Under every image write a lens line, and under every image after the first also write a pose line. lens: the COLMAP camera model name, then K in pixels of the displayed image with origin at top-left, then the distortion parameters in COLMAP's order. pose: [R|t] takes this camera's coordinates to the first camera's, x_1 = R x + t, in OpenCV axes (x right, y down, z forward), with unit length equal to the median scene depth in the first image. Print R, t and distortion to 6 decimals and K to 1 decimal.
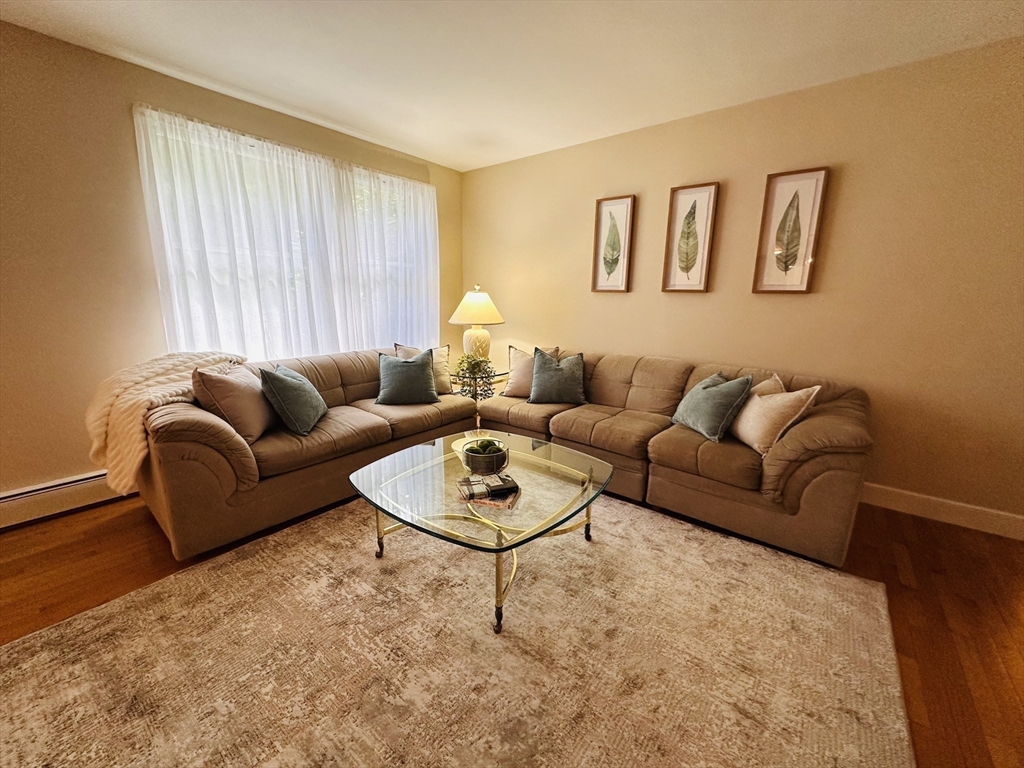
lens RADIAL K [[412.2, 0, 507.9], [0, 412.2, 378.4], [0, 0, 1]] dist [-0.002199, -0.000097]
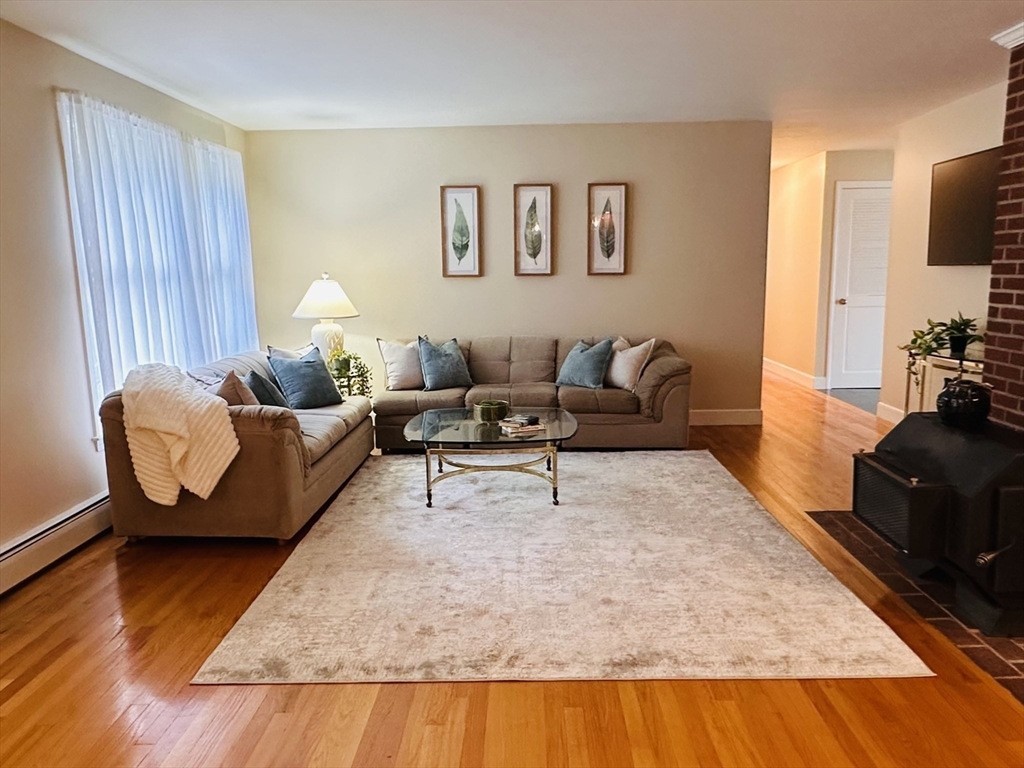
lens RADIAL K [[774.9, 0, 512.0], [0, 774.9, 384.0], [0, 0, 1]] dist [0.008402, 0.001916]
pose [[0.789542, -0.116217, 0.602593, -0.956100], [0.144975, 0.989435, 0.000871, 0.073890], [-0.596327, 0.086673, 0.798048, -0.641580]]
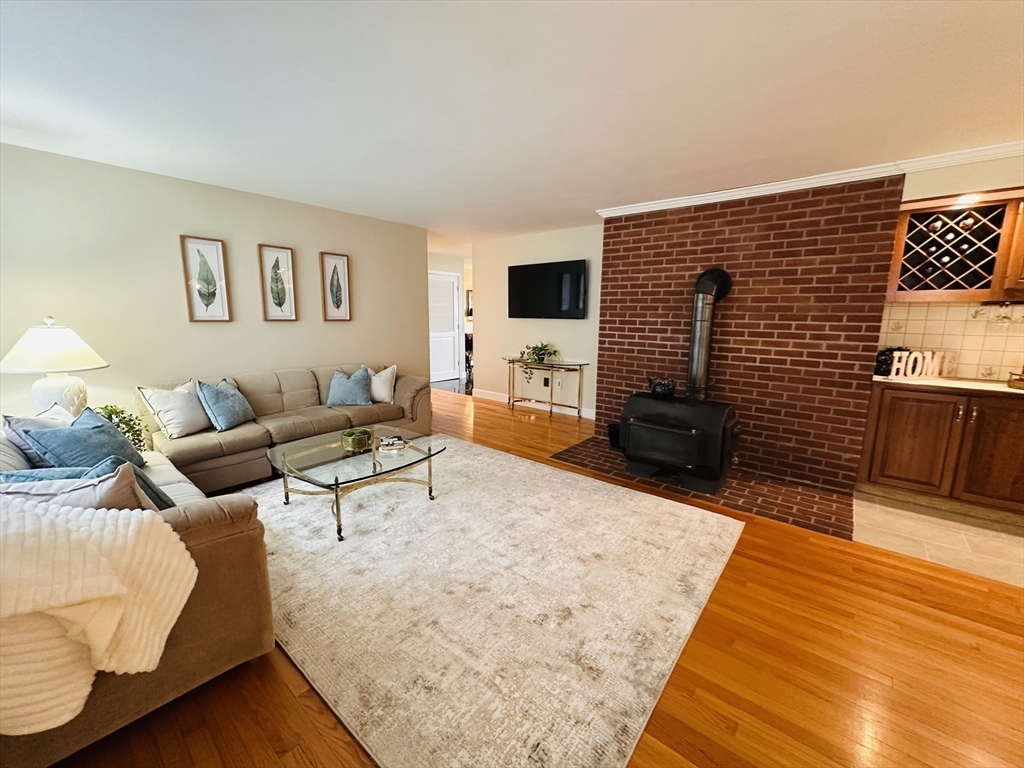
lens RADIAL K [[409.2, 0, 510.6], [0, 409.2, 383.6], [0, 0, 1]] dist [-0.001105, -0.000142]
pose [[0.017201, -0.183317, 0.982903, -0.977647], [0.184664, 0.966719, 0.177067, -0.112574], [-0.982651, 0.178461, 0.050481, 0.222185]]
